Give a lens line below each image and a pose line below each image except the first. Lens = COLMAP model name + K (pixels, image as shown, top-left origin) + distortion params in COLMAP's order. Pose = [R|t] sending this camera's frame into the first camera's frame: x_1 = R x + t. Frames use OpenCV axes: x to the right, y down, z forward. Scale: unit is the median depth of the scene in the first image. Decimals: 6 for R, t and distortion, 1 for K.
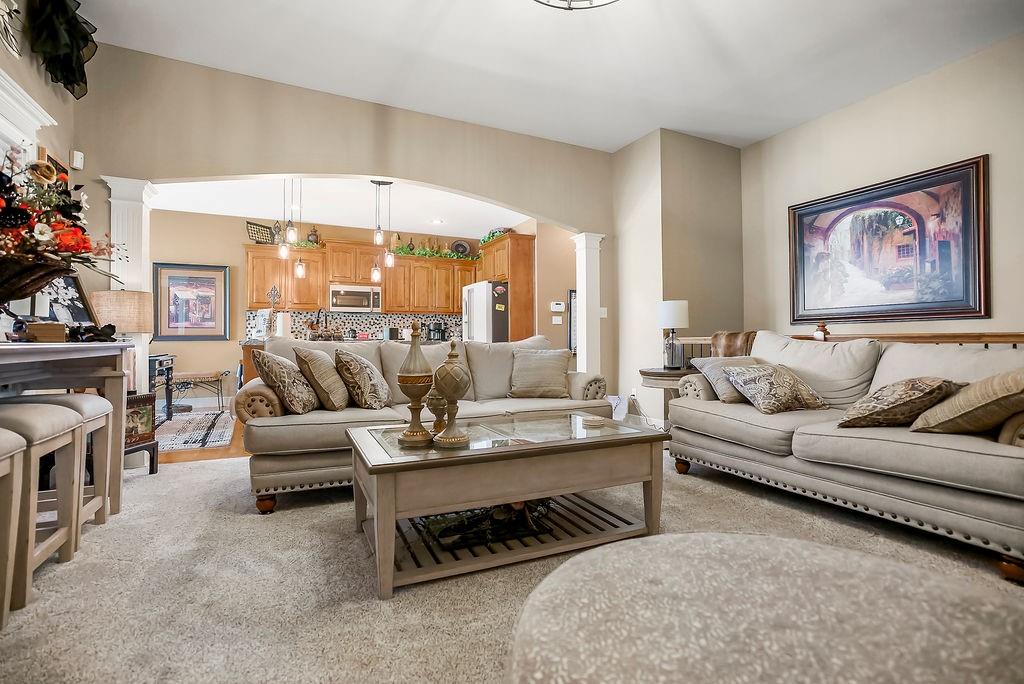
lens RADIAL K [[477.6, 0, 510.9], [0, 477.6, 337.9], [0, 0, 1]] dist [-0.005298, 0.000874]
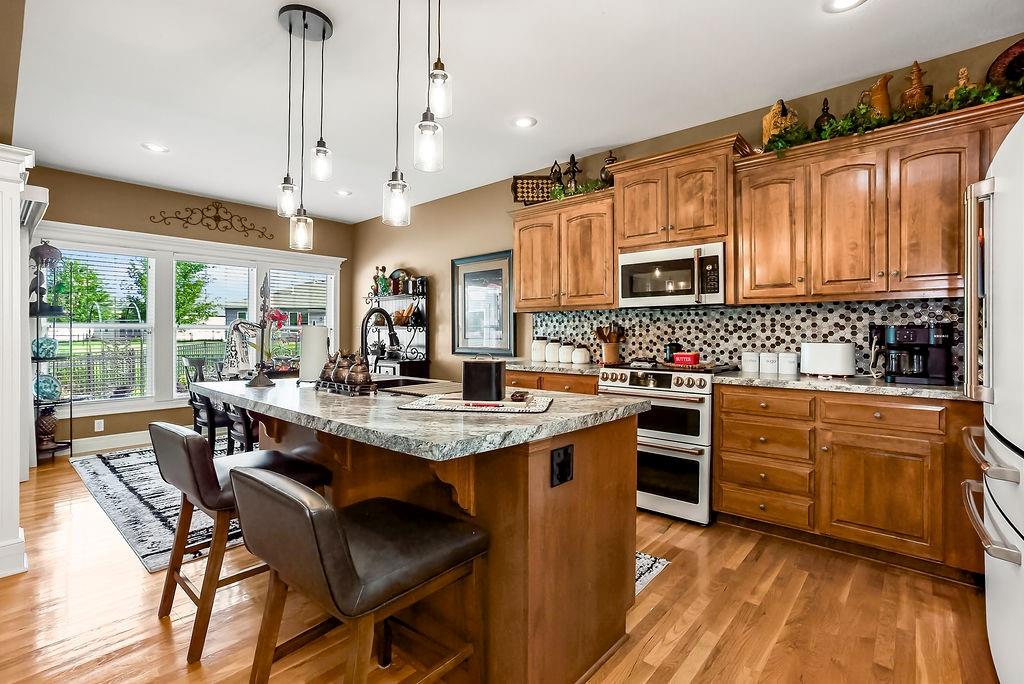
lens RADIAL K [[477.6, 0, 511.1], [0, 477.6, 335.2], [0, 0, 1]] dist [-0.005298, 0.000874]
pose [[0.411108, 0.005913, -0.911568, 0.035887], [0.001602, 0.999973, 0.007209, -0.029065], [0.911585, -0.004424, 0.411087, 0.663934]]
